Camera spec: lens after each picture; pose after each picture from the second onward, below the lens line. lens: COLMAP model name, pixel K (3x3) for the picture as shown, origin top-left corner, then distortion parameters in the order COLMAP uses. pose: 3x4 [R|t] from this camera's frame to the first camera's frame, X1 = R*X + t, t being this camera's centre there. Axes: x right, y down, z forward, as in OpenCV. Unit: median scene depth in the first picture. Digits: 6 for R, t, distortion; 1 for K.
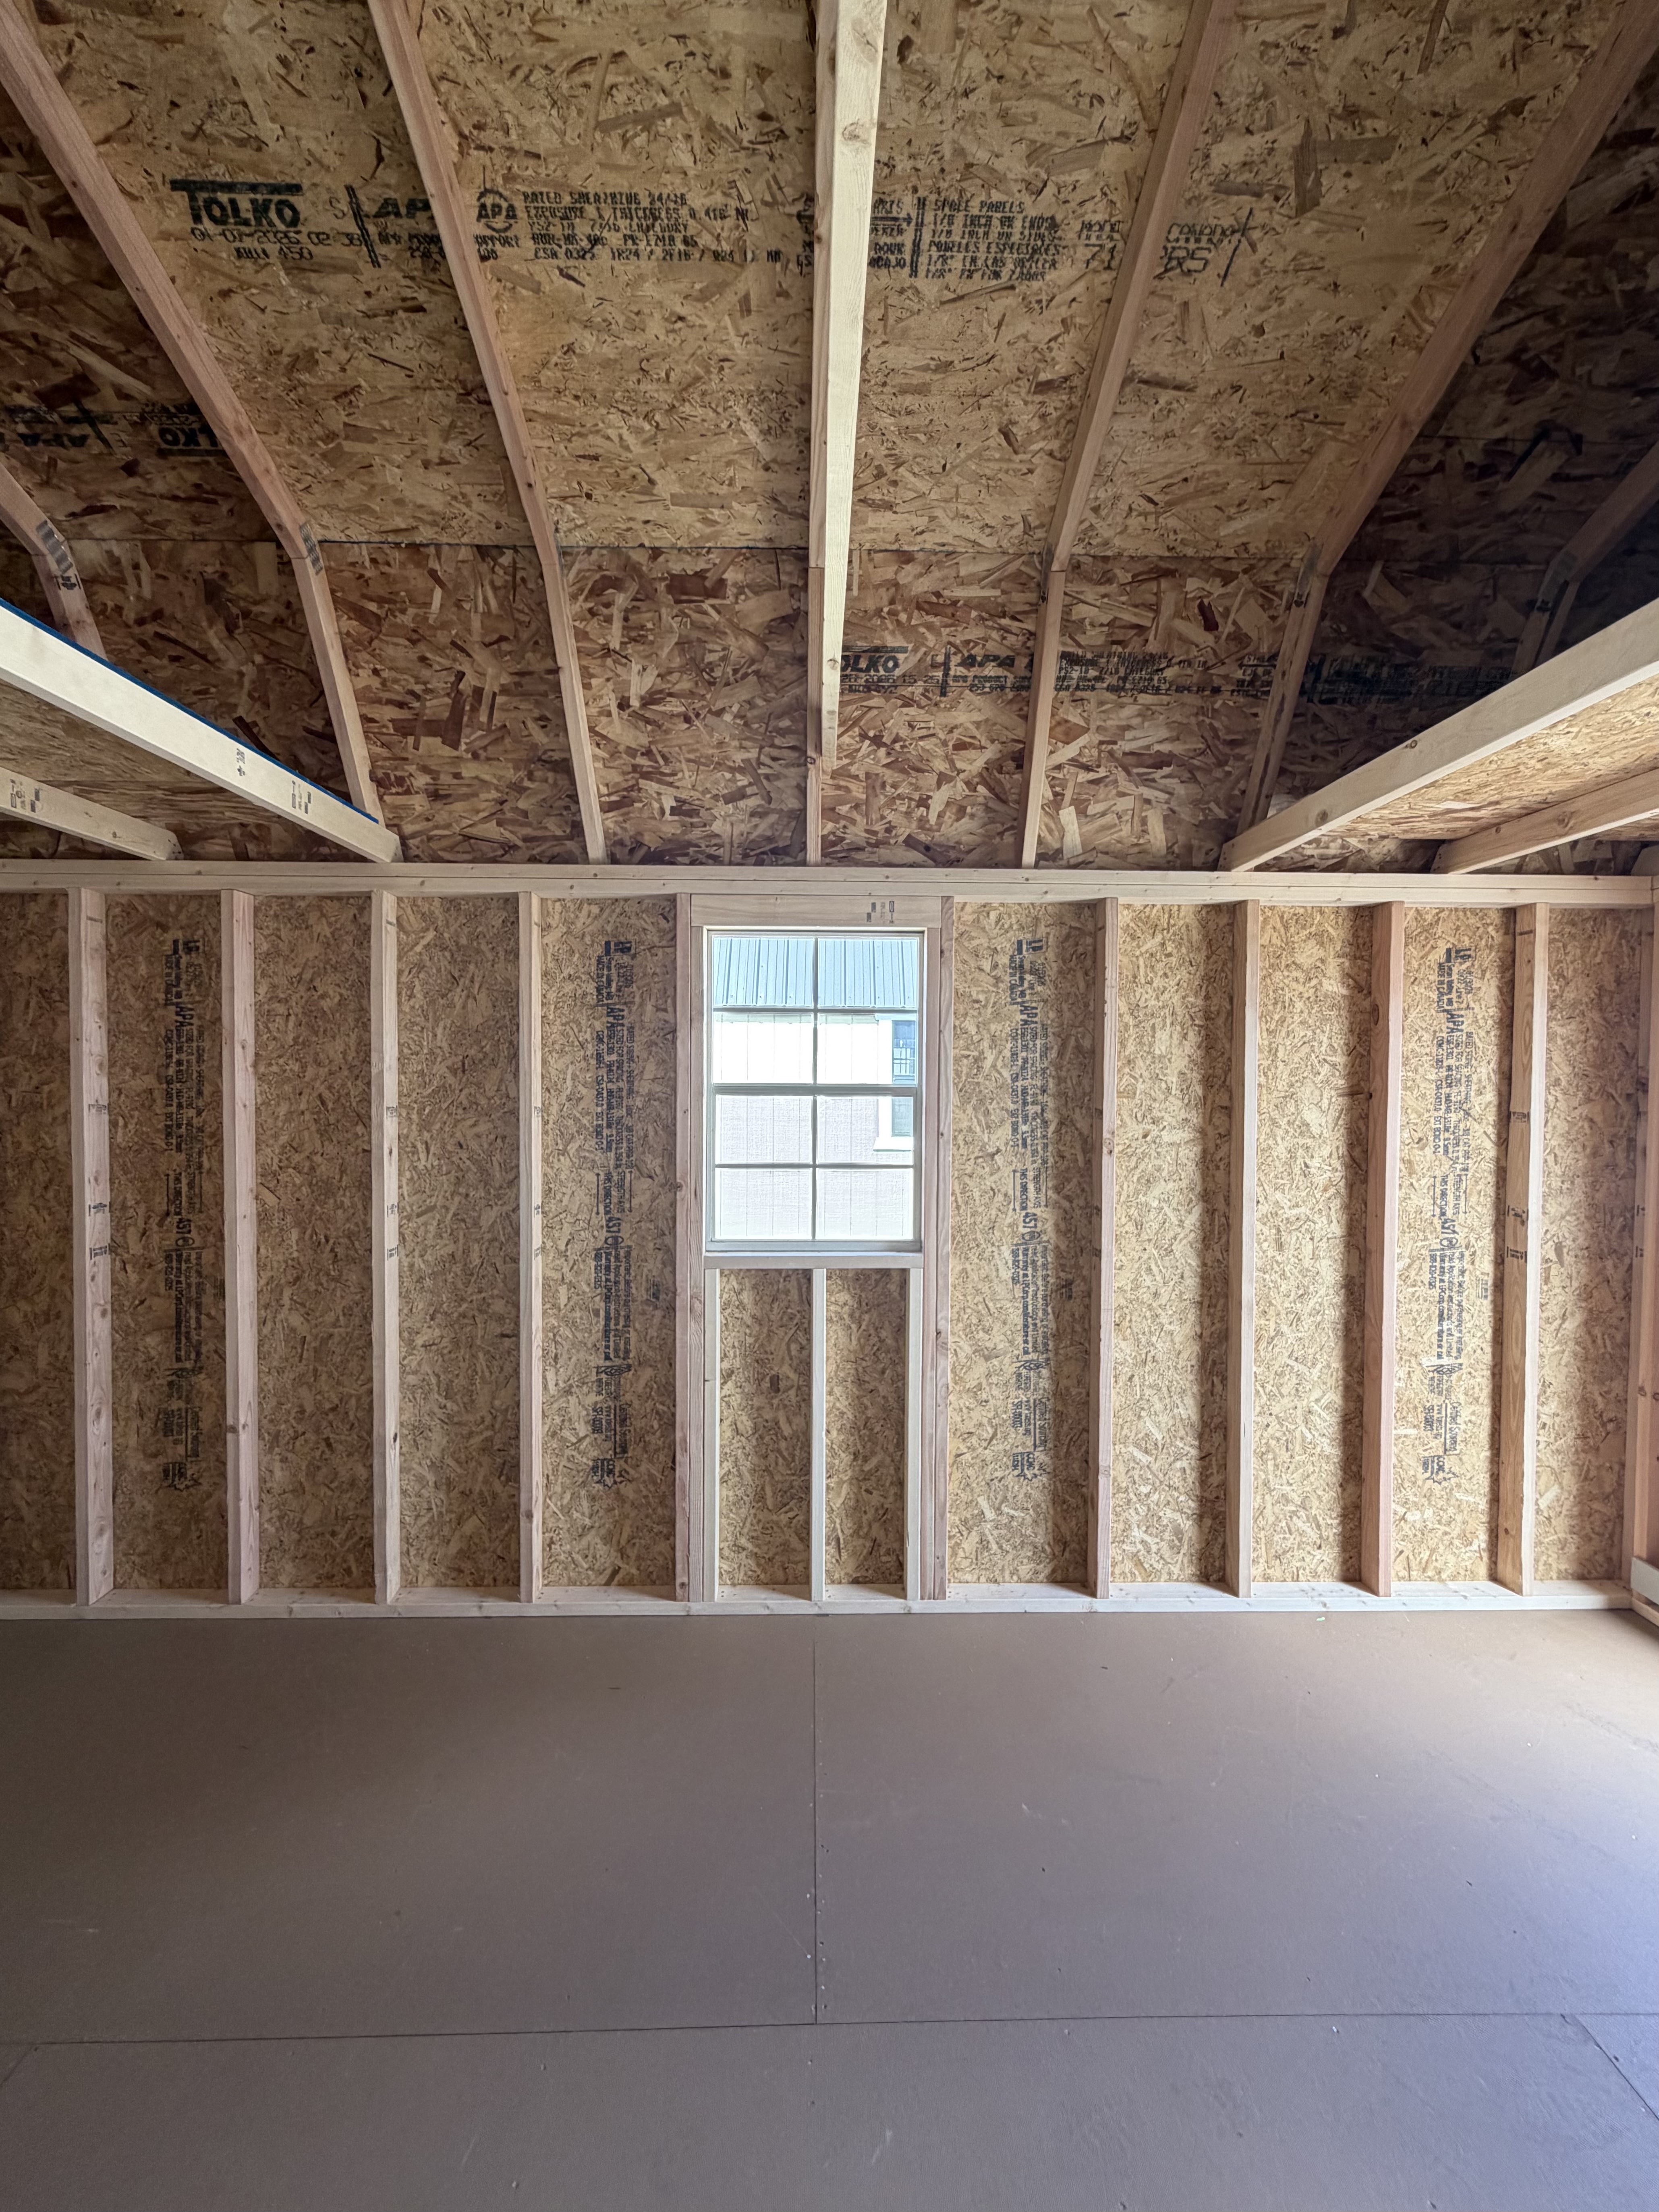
lens RADIAL K [[919.8, 0, 840.0], [0, 919.8, 1105.7], [0, 0, 1]] dist [0.000275, -0.000396]
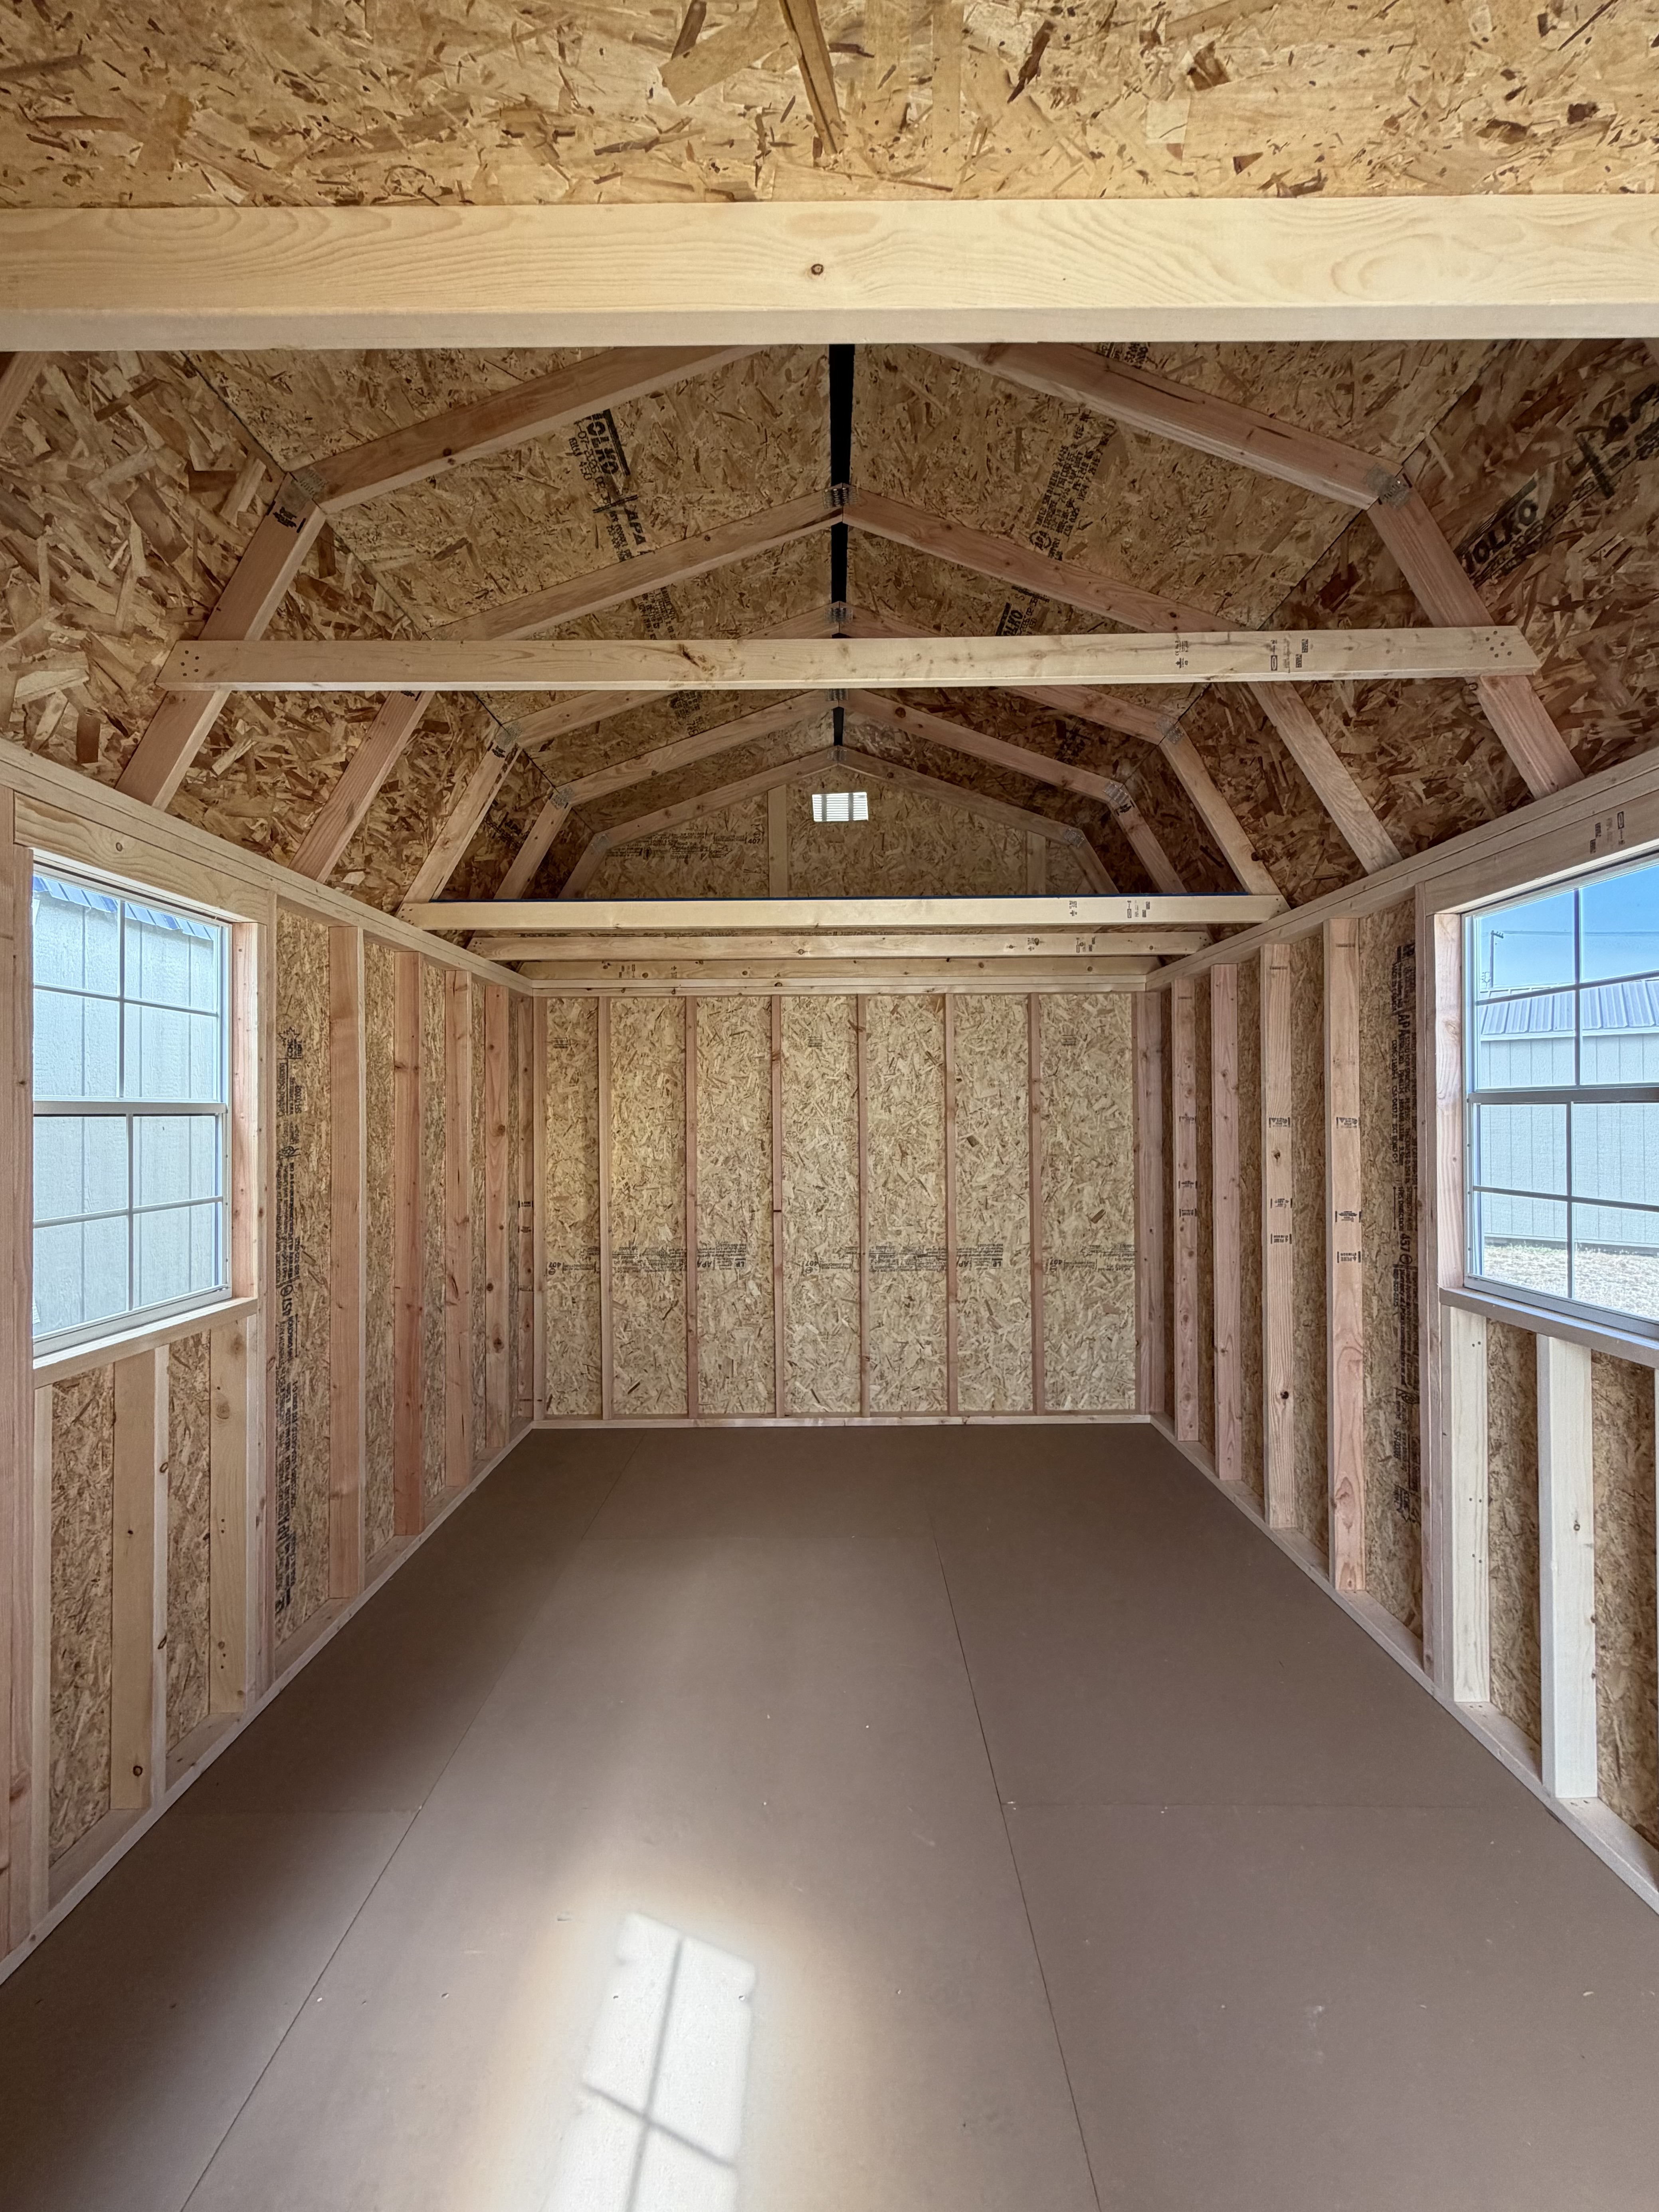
lens RADIAL K [[918.9, 0, 826.4], [0, 918.9, 1105.5], [0, 0, 1]] dist [0.001111, -0.000128]
pose [[-0.033182, -0.015373, -0.999331, 0.752191], [-0.022529, 0.999639, -0.014630, 0.015786], [0.999195, 0.022028, -0.033516, 0.446726]]
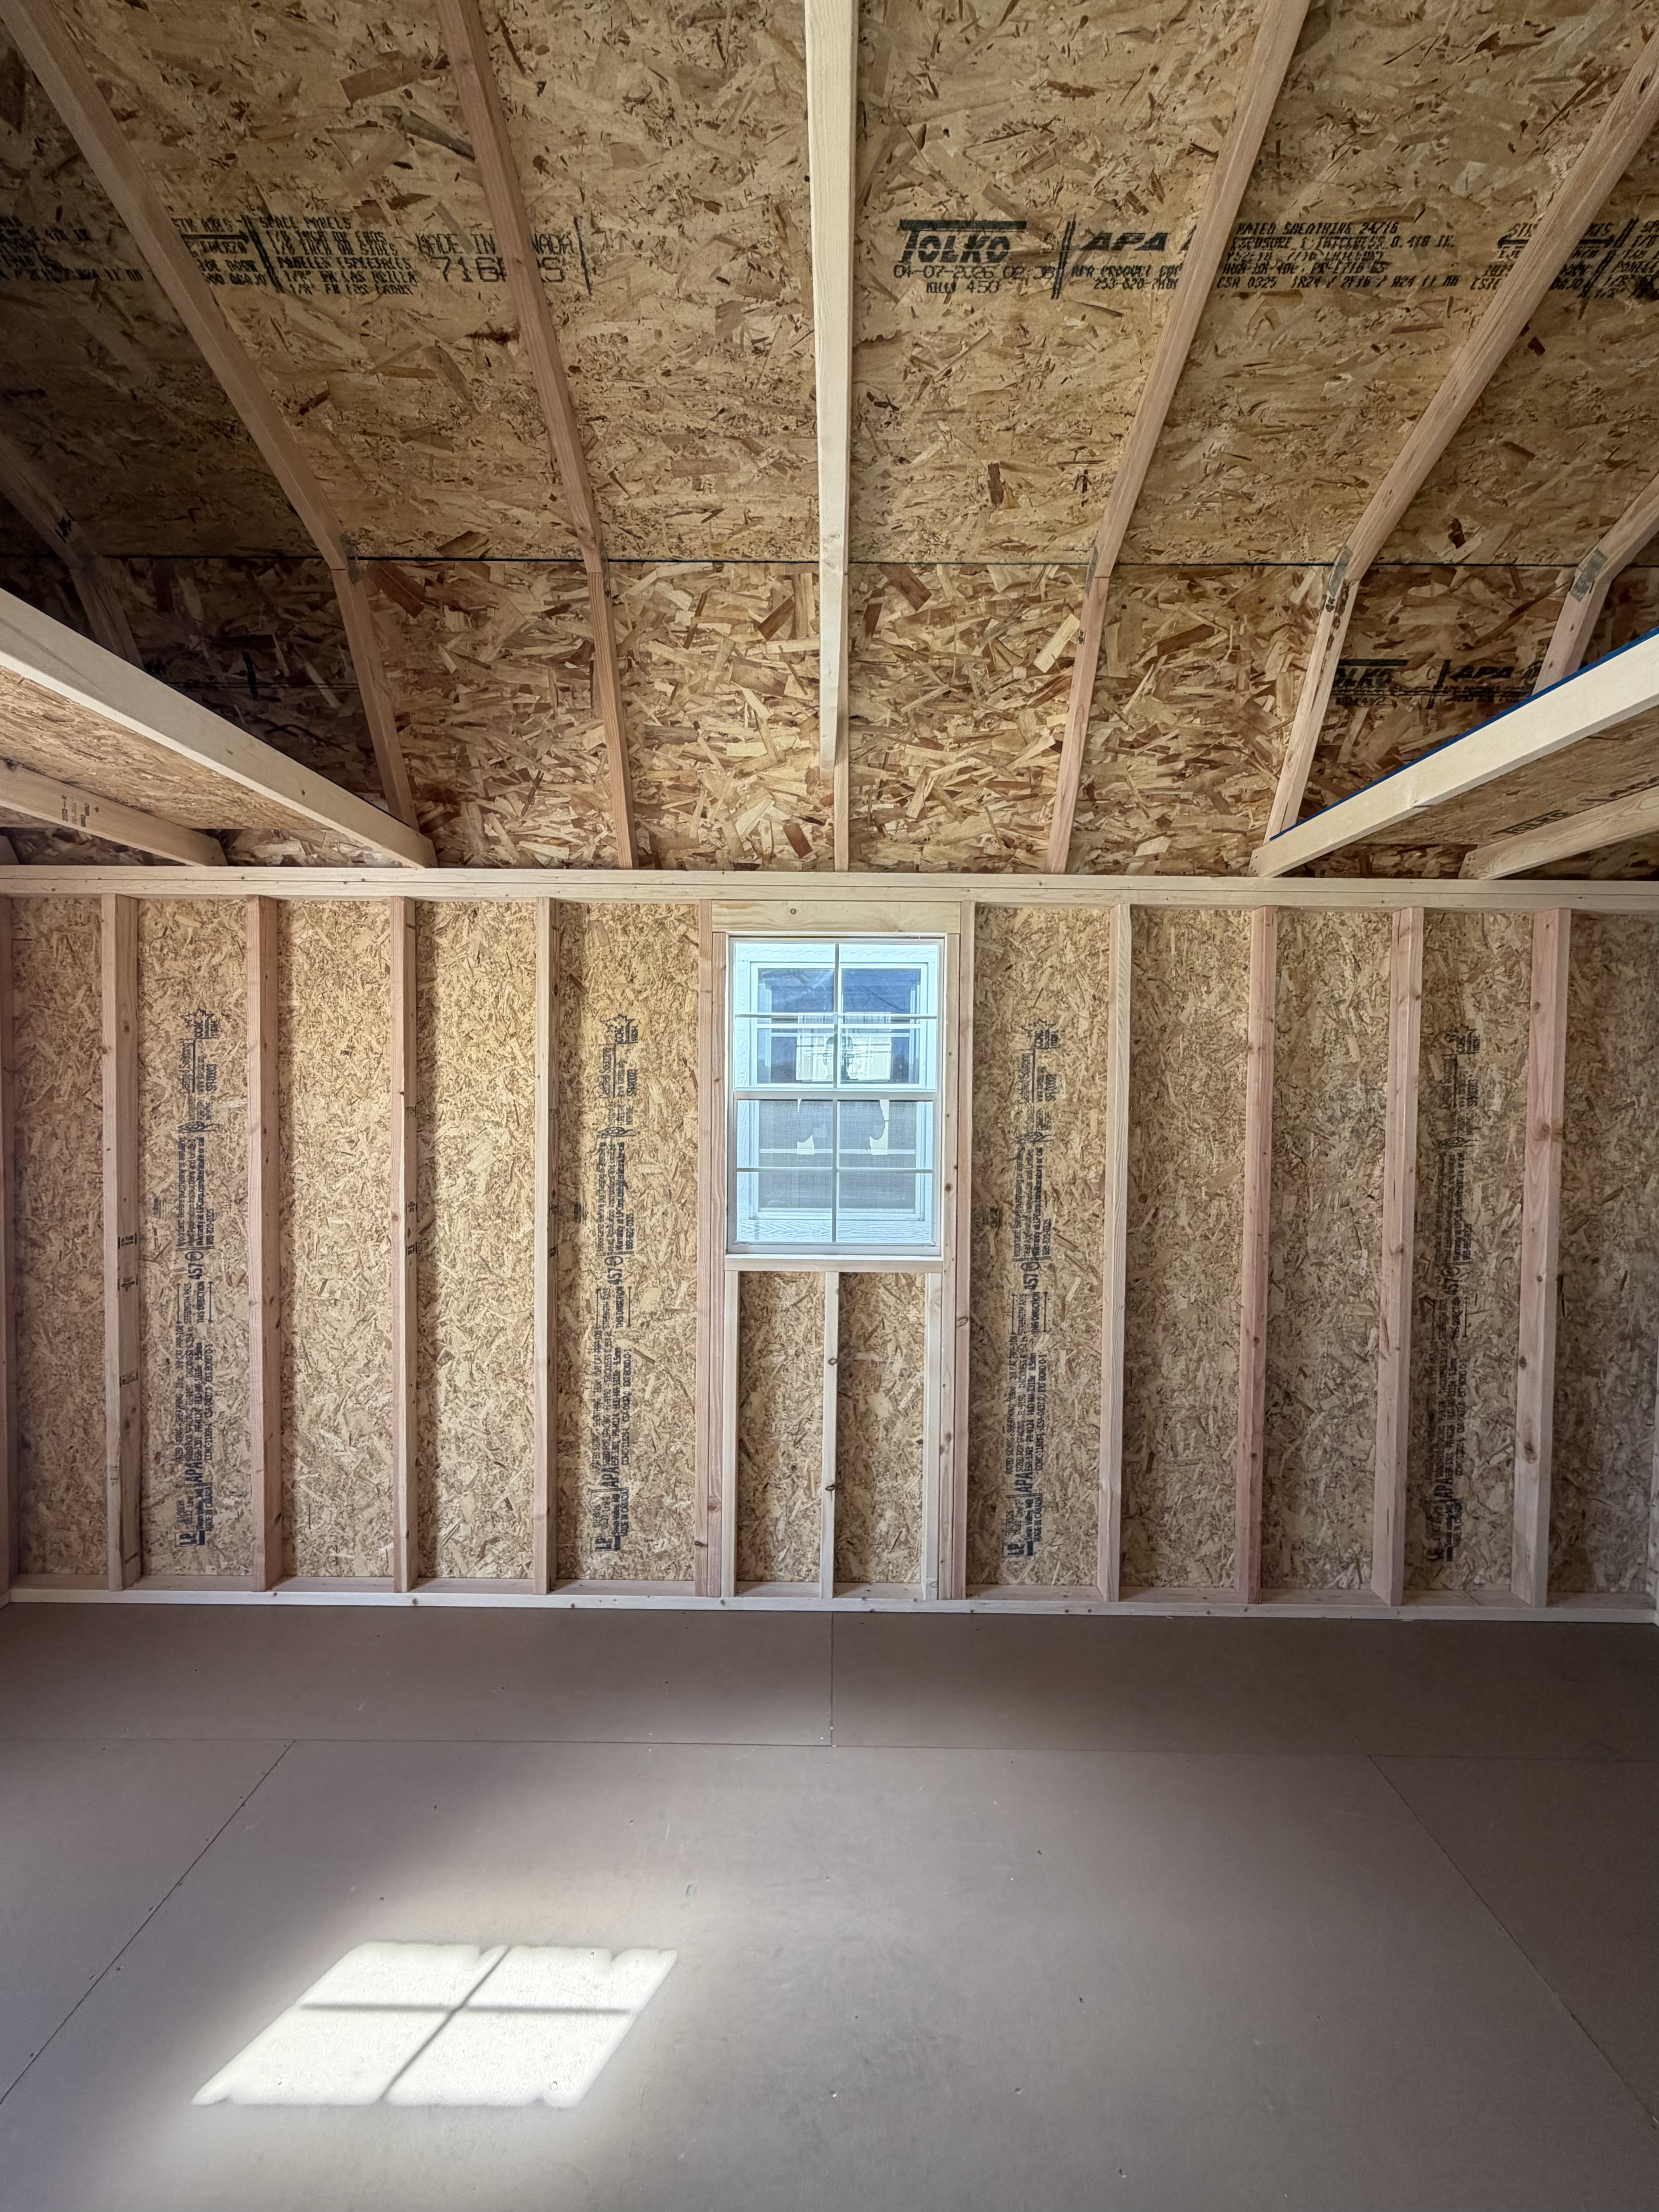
lens RADIAL K [[918.9, 0, 826.4], [0, 918.9, 1105.5], [0, 0, 1]] dist [0.001111, -0.000128]
pose [[-0.999211, -0.016723, 0.036017, -0.017261], [-0.014451, 0.997944, 0.062443, -0.033610], [-0.036988, 0.061874, -0.997398, 0.888472]]
